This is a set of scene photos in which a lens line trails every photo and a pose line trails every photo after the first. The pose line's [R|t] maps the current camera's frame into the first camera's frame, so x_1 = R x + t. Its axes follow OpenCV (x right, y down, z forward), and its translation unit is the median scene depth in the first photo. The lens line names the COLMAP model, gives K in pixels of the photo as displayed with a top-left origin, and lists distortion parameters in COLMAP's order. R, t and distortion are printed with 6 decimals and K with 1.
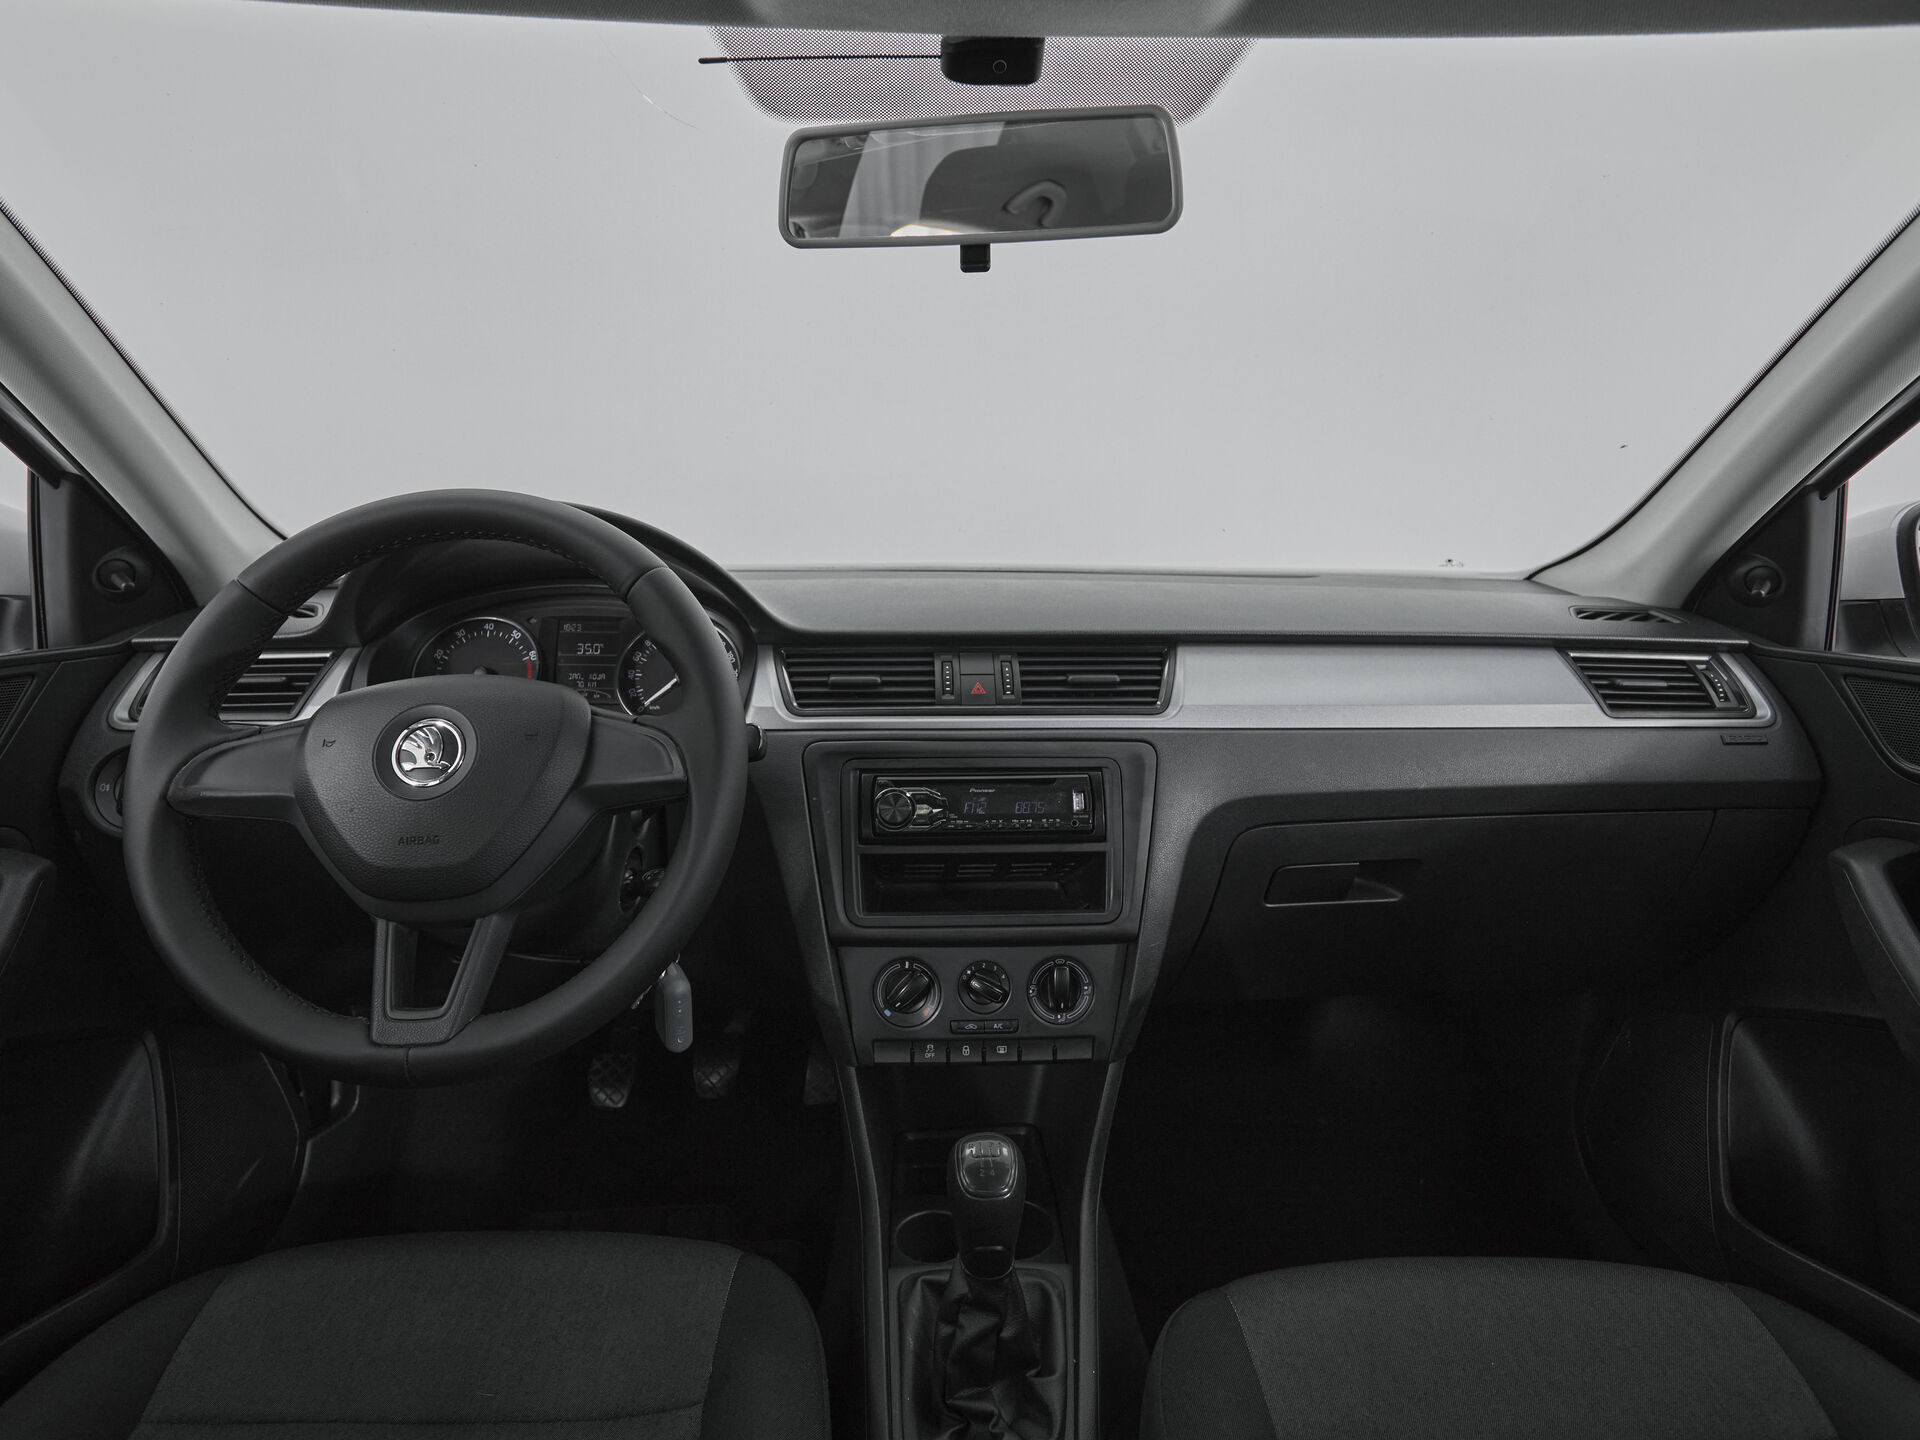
lens RADIAL K [[1025.6, 0, 944.1], [0, 1025.6, 719.4], [0, 0, 1]] dist [0.001572, -0.004243]
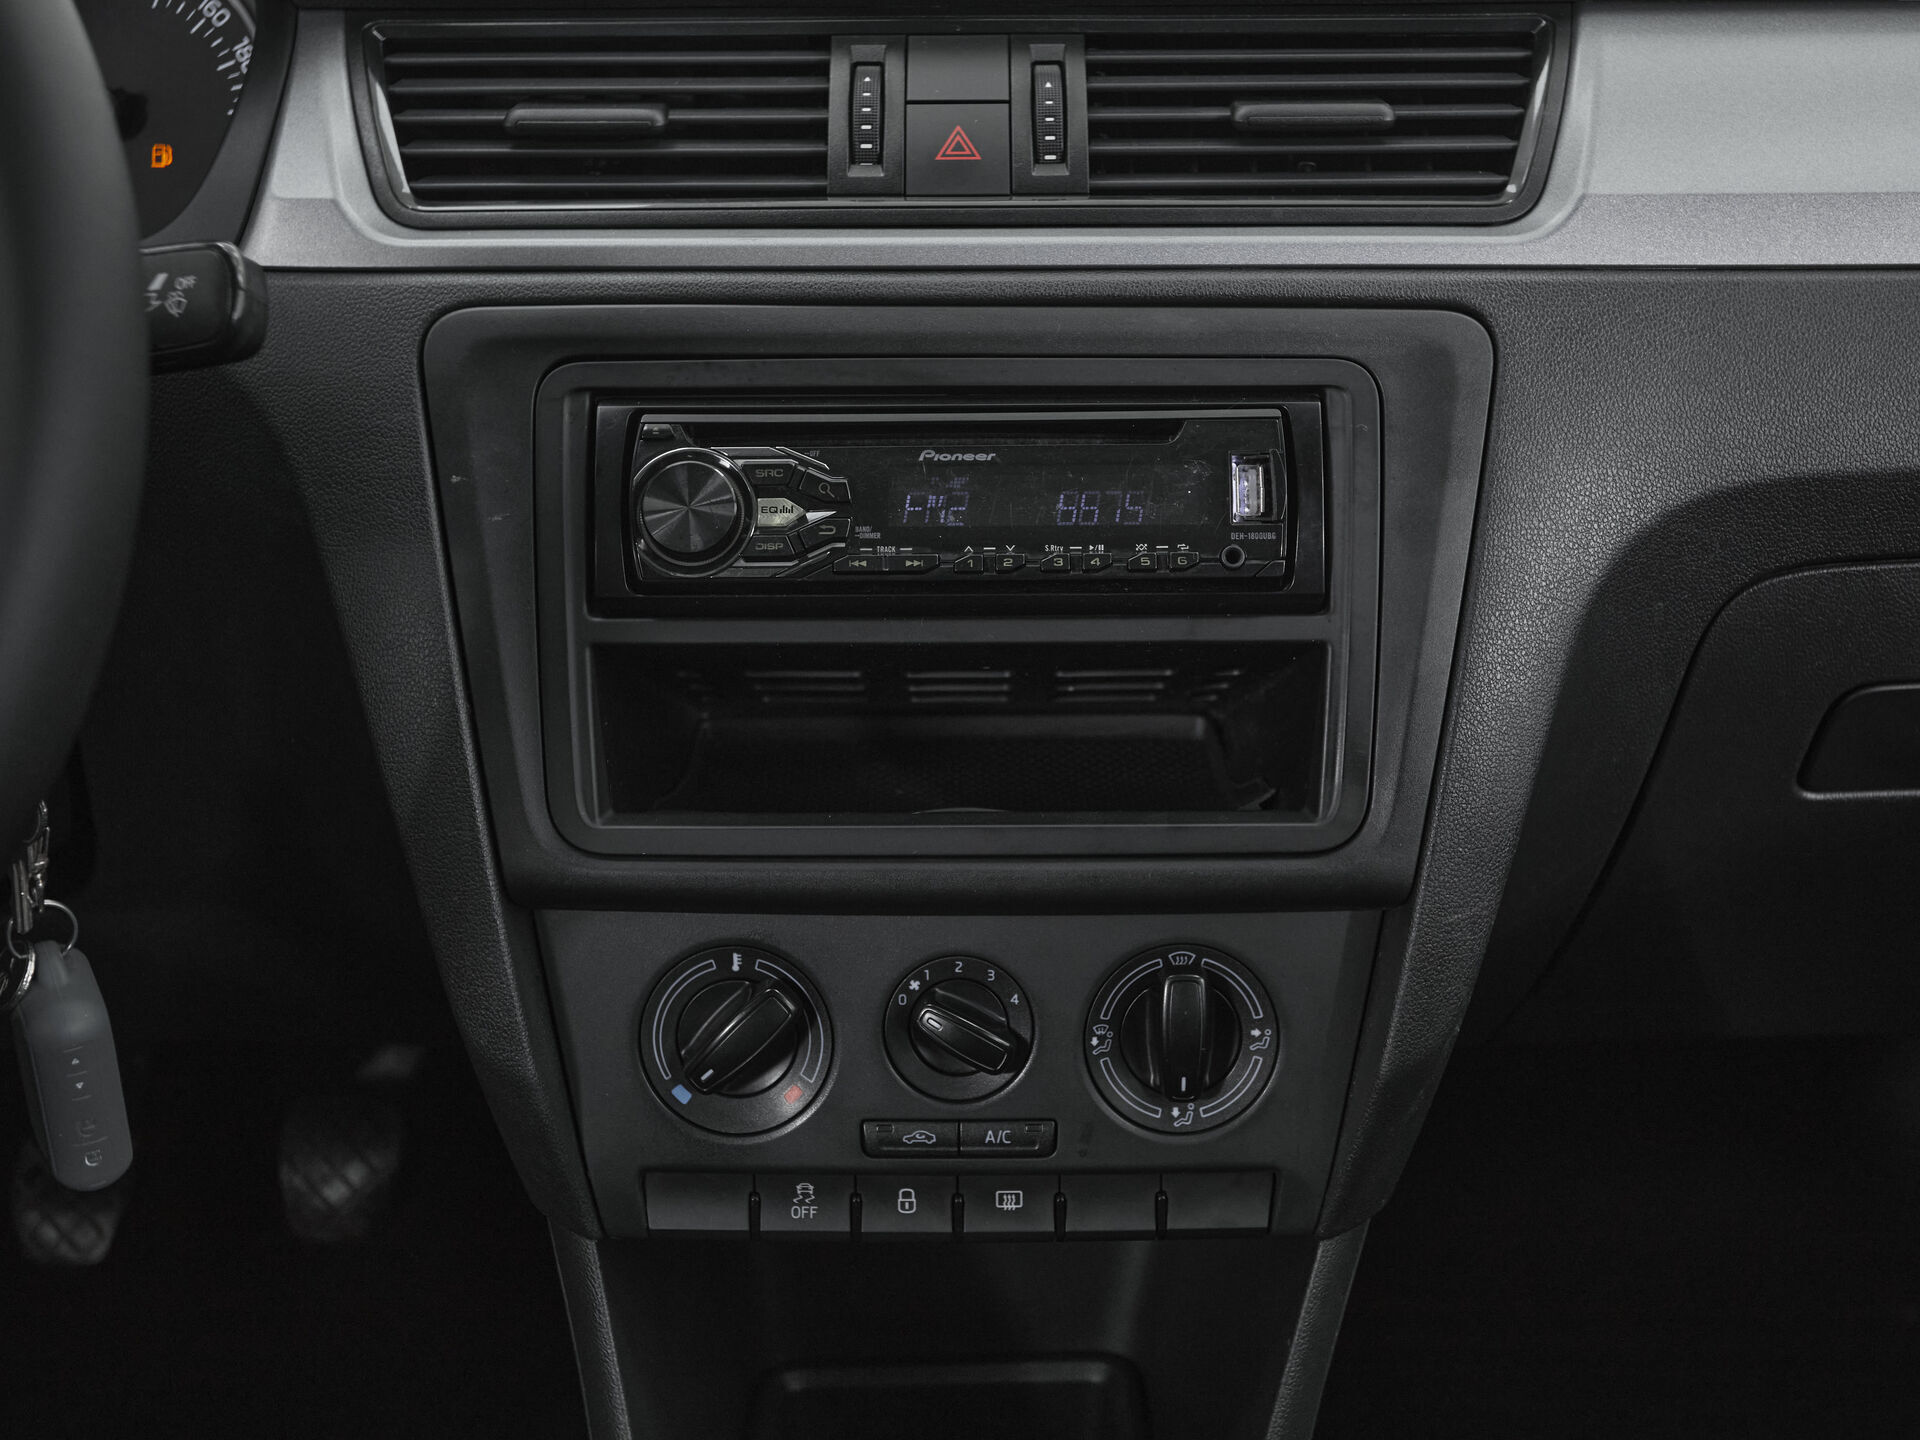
lens RADIAL K [[2285.5, 0, 956.7], [0, 2285.5, 711.2], [0, 0, 1]] dist [0.024178, 0.000000]
pose [[0.999072, 0.008600, -0.042207, 0.069395], [-0.000880, 0.983734, 0.179631, 0.017682], [0.043065, -0.179427, 0.982828, 0.260498]]
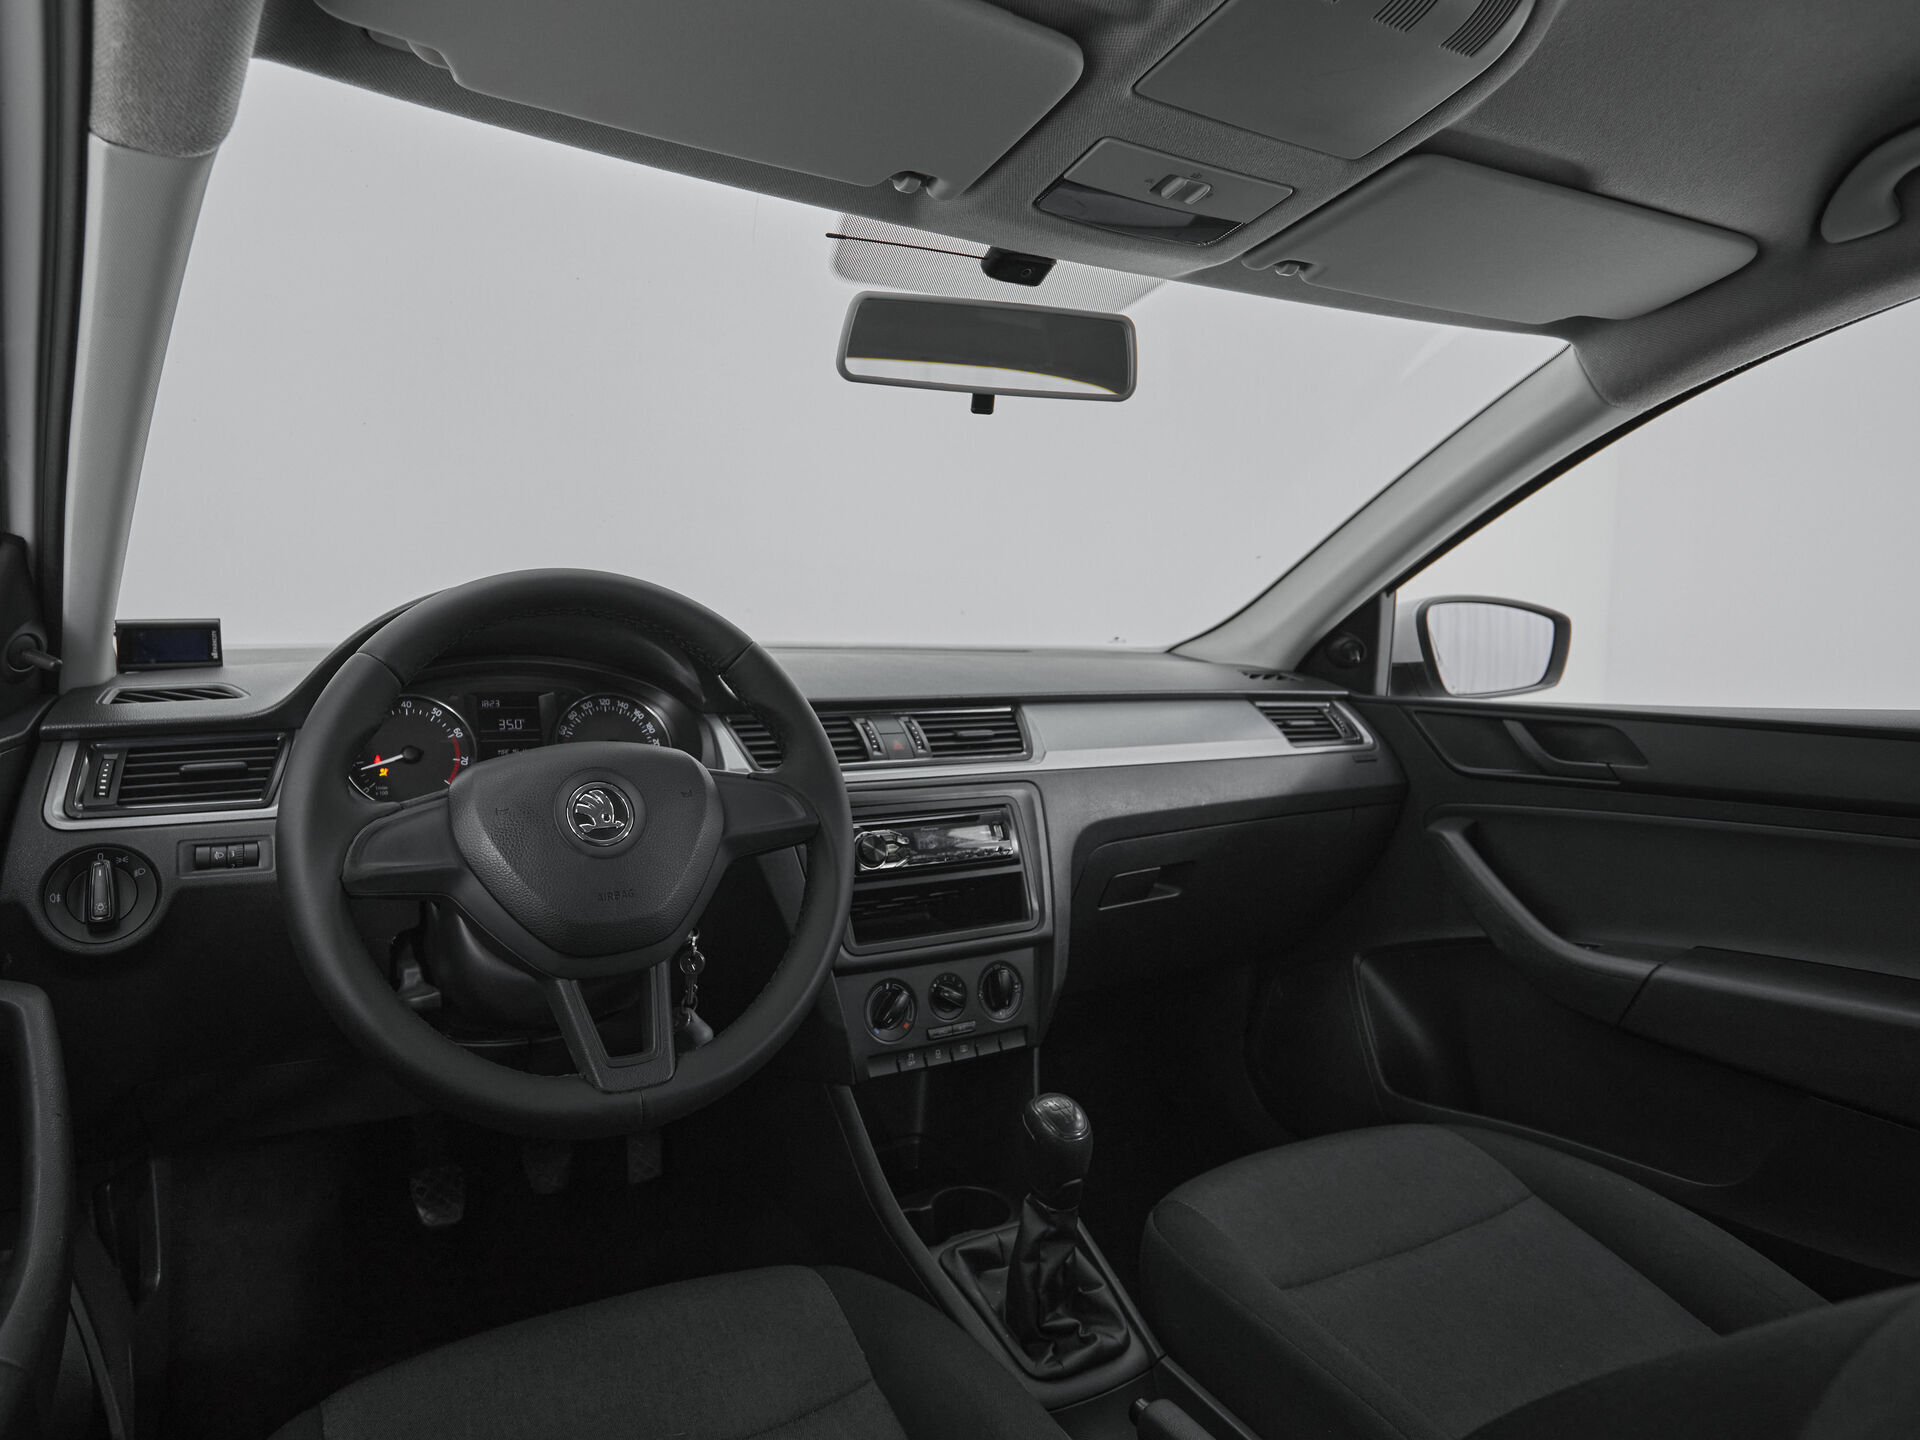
lens RADIAL K [[1087.1, 0, 799.0], [0, 1087.1, 709.3], [0, 0, 1]] dist [-0.002915, -0.000410]
pose [[0.910765, -0.026511, 0.412073, -0.613532], [0.064861, 0.994734, -0.079359, 0.021654], [-0.407799, 0.099005, 0.907688, -0.090026]]
